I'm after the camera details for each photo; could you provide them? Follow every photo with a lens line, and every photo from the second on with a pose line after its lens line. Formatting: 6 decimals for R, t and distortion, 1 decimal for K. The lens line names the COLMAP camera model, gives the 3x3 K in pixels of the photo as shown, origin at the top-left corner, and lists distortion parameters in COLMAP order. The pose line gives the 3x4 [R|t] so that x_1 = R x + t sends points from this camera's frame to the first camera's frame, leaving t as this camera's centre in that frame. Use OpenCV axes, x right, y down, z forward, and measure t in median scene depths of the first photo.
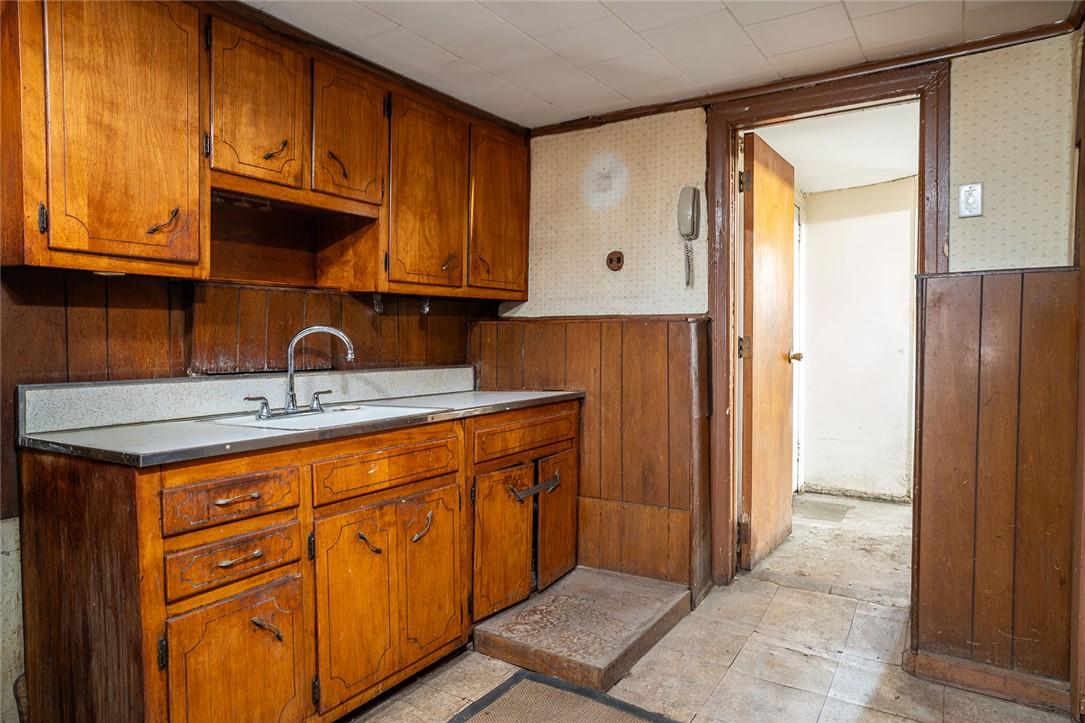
lens RADIAL K [[682.0, 0, 544.6], [0, 682.0, 359.6], [0, 0, 1]] dist [-0.005993, 0.009225]
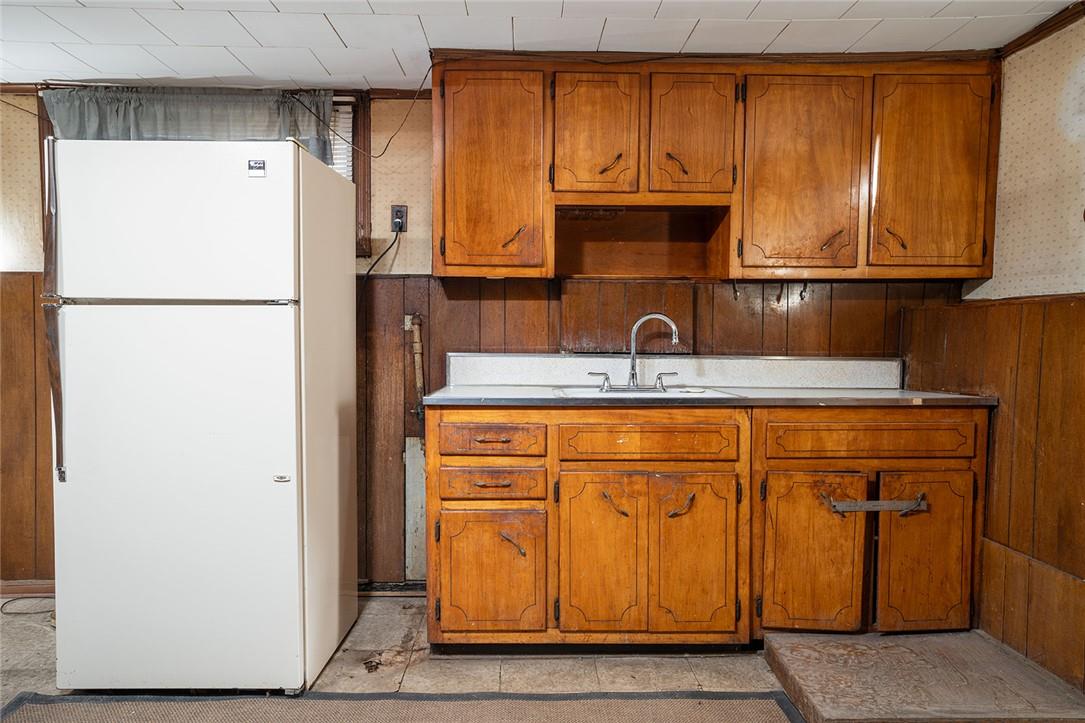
lens RADIAL K [[736.8, 0, 540.1], [0, 736.8, 361.6], [0, 0, 1]] dist [0.008309, 0.014580]
pose [[0.549578, 0.040630, -0.834454, 0.581919], [-0.034599, 0.999067, 0.025858, 0.005231], [0.834726, 0.014660, 0.550471, 0.187428]]
